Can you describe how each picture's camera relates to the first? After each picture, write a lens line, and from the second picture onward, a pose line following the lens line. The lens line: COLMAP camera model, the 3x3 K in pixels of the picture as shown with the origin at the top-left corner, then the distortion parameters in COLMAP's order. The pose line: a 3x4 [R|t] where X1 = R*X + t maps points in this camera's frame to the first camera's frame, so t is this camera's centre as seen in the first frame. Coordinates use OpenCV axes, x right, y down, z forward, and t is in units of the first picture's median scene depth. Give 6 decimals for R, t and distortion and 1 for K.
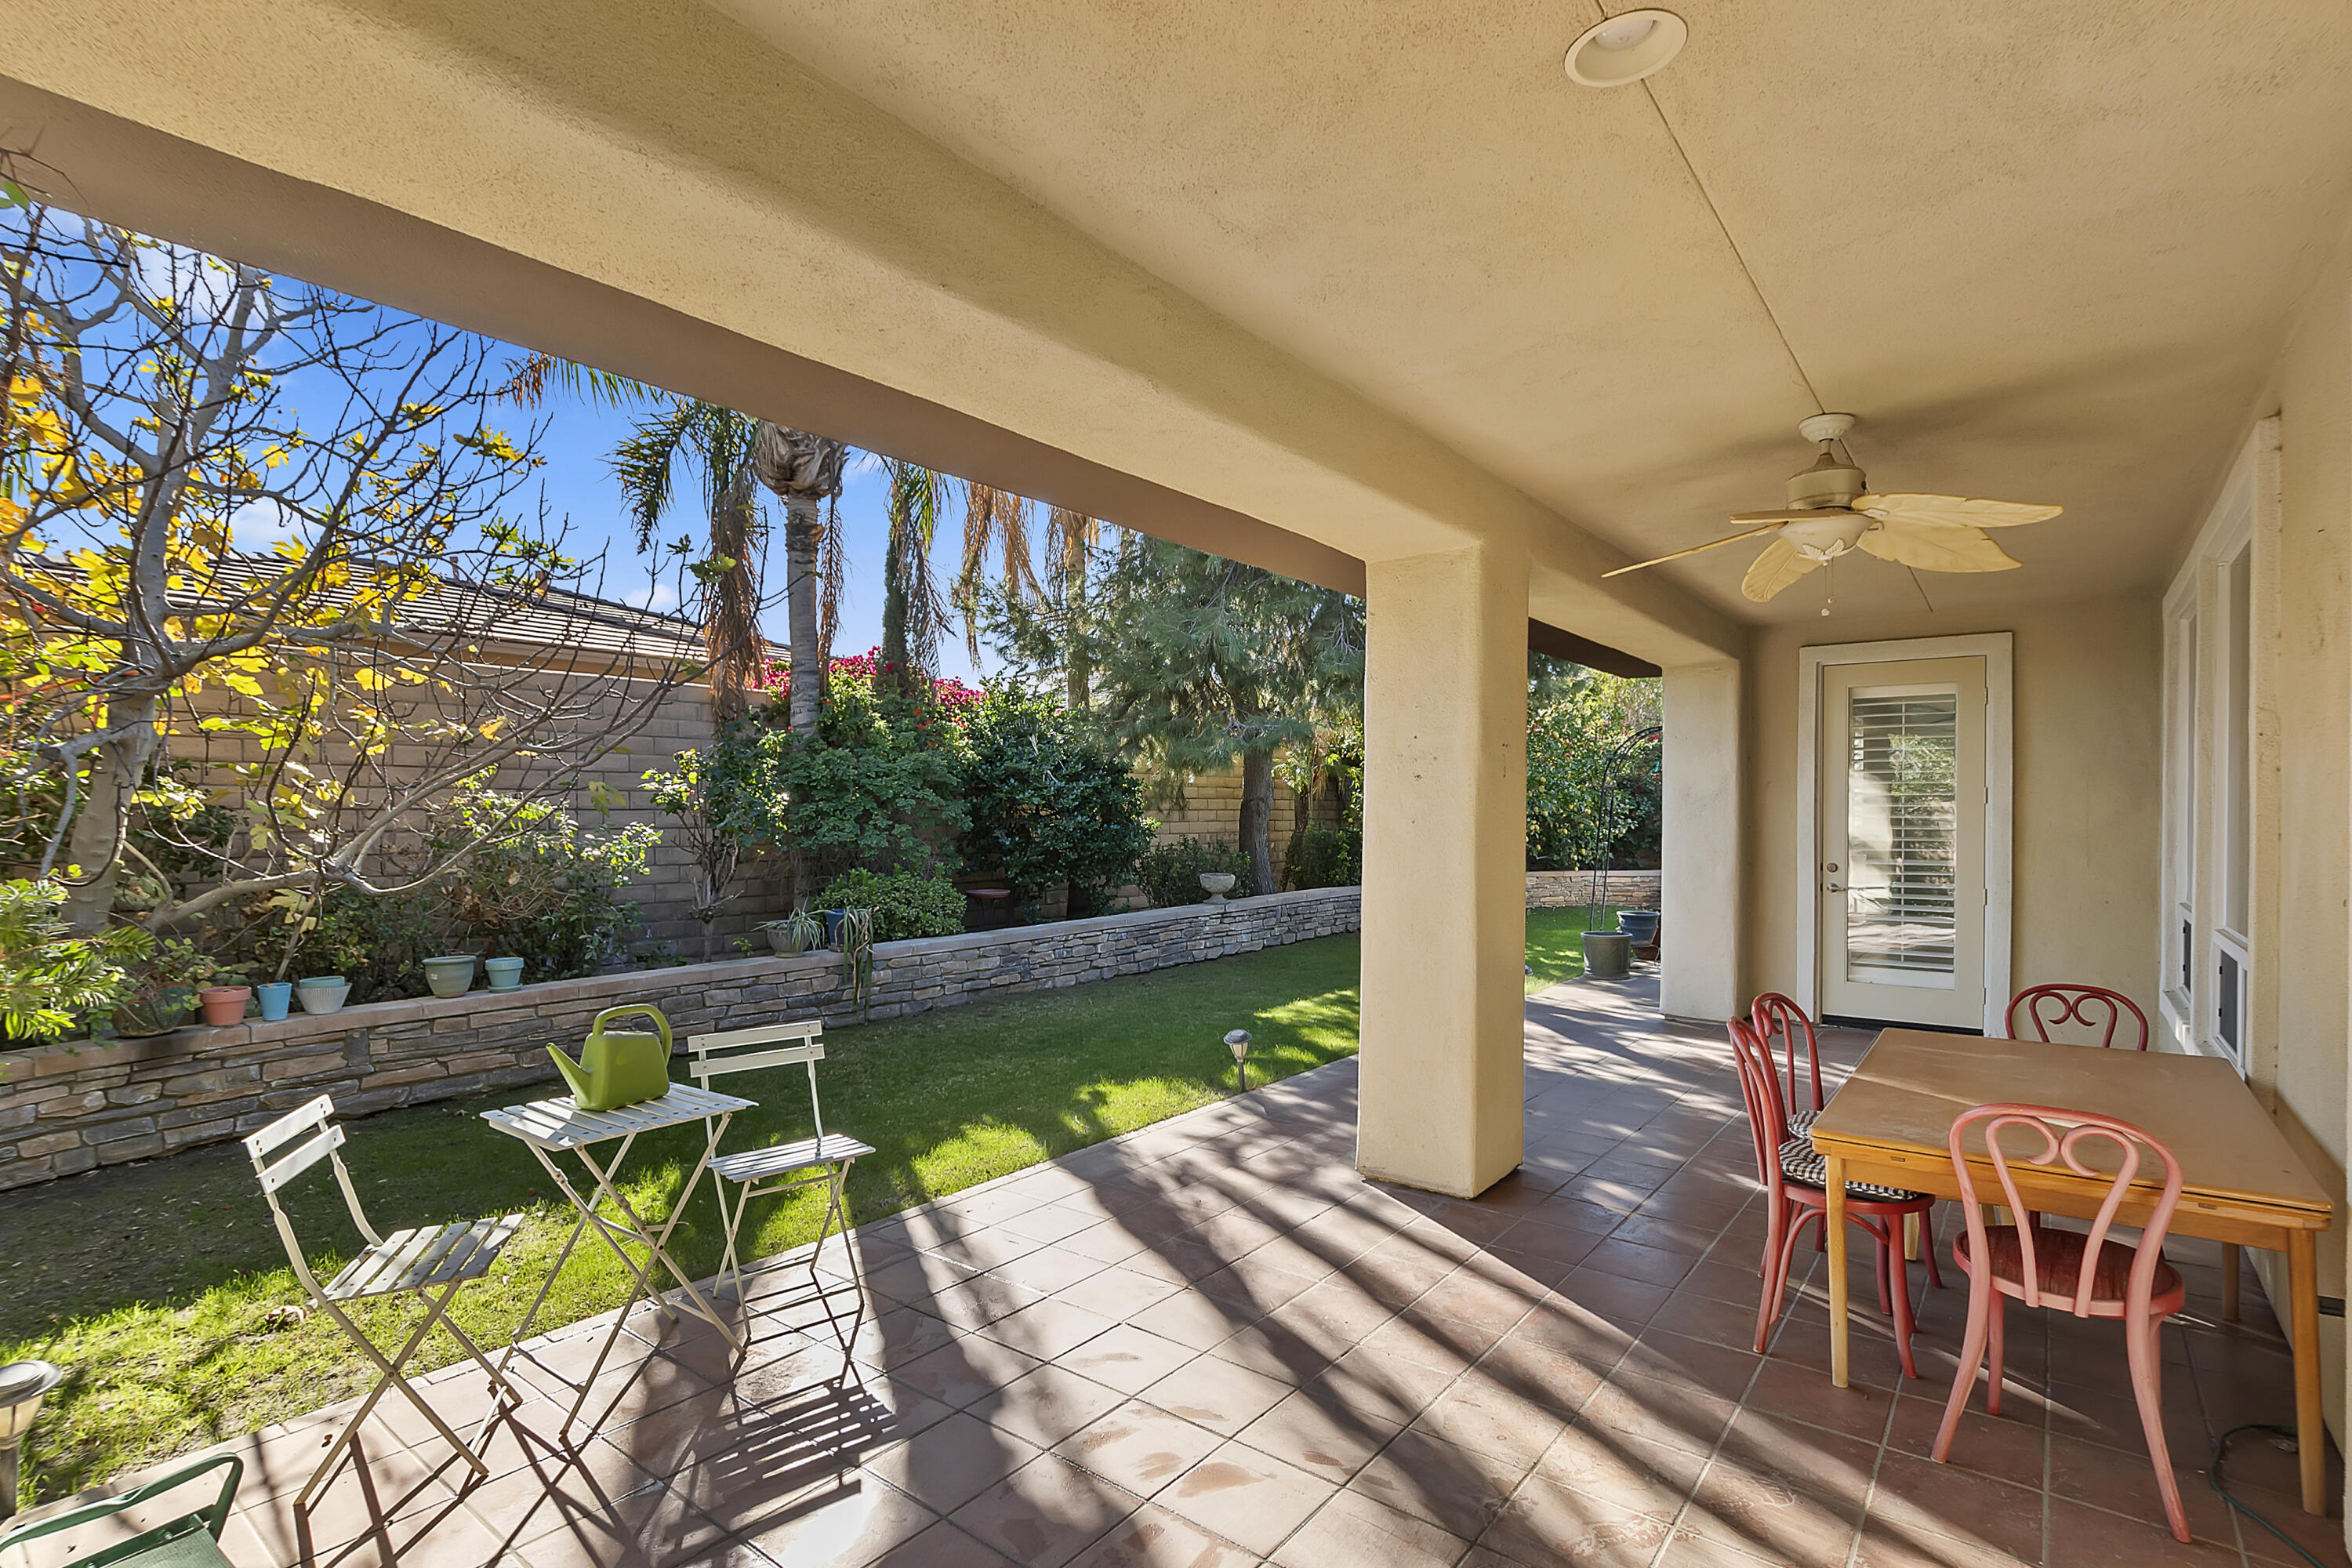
lens RADIAL K [[1064.0, 0, 1212.7], [0, 1064.0, 784.0], [0, 0, 1]] dist [-0.034755, 0.008210]
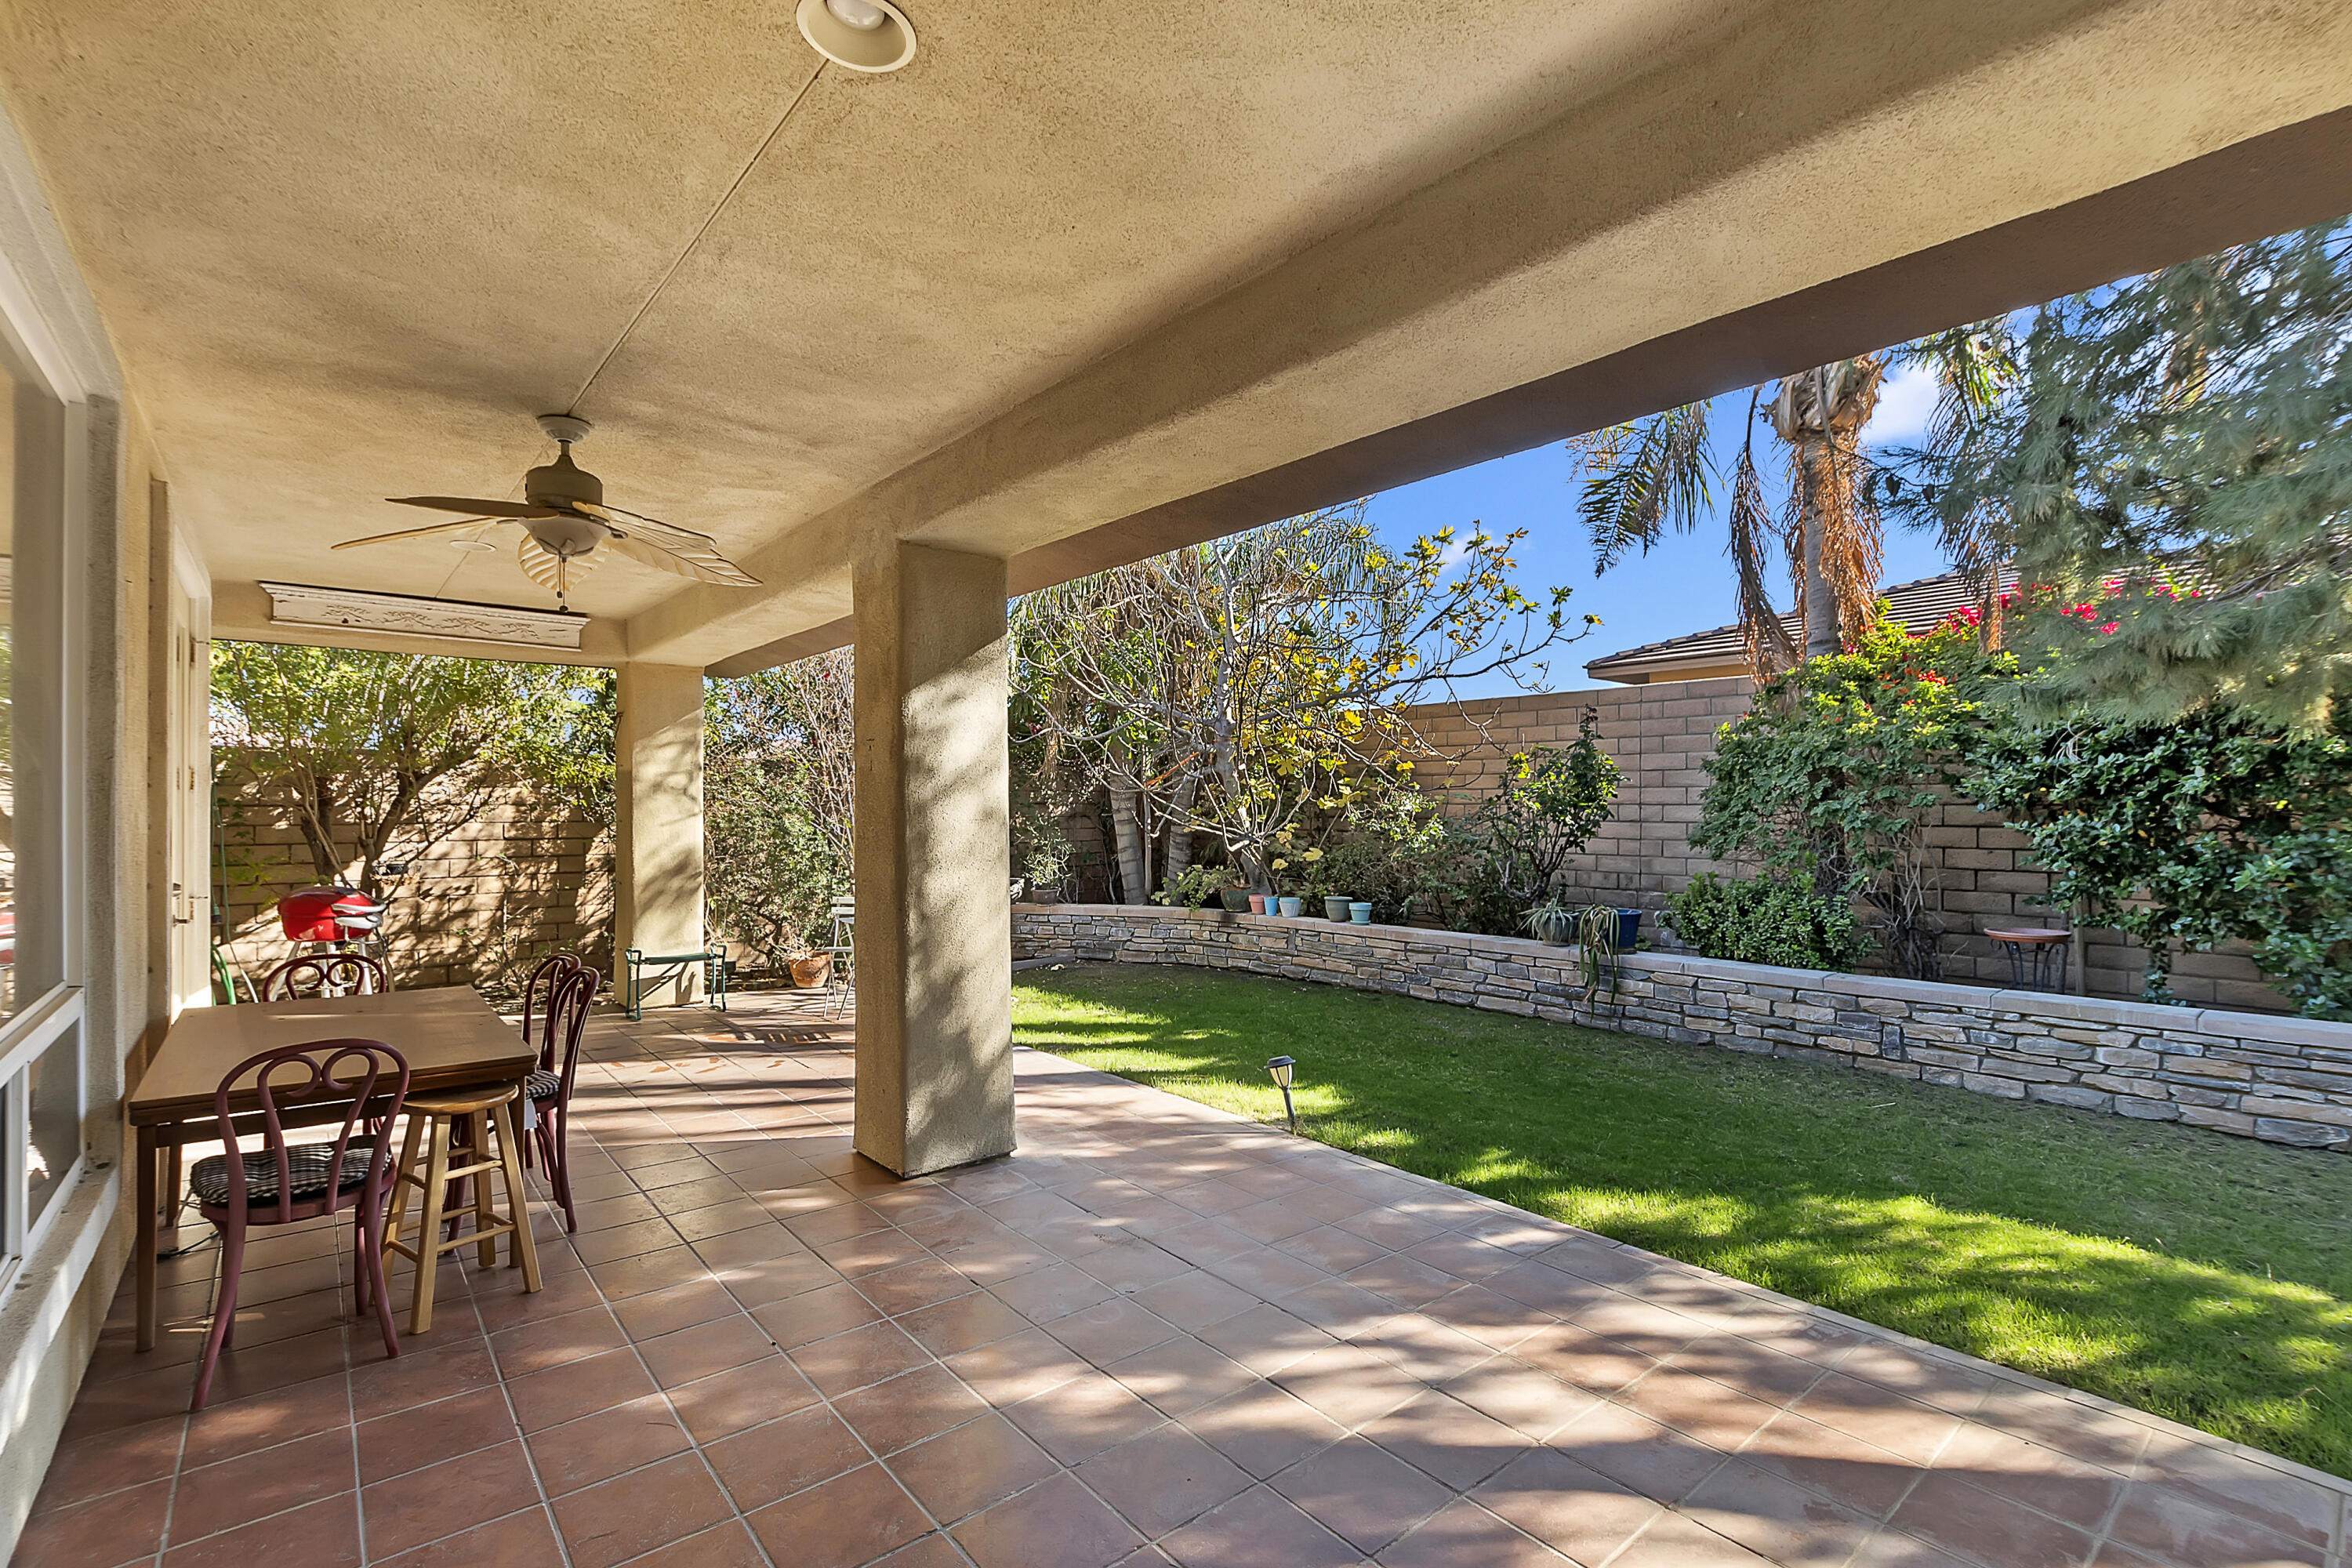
lens RADIAL K [[1064.0, 0, 1212.7], [0, 1064.0, 784.0], [0, 0, 1]] dist [-0.034755, 0.008210]
pose [[-0.170908, -0.013191, -0.985199, 1.006130], [0.021700, 0.999617, -0.017149, 0.018455], [0.985048, -0.024310, -0.170557, 1.214929]]
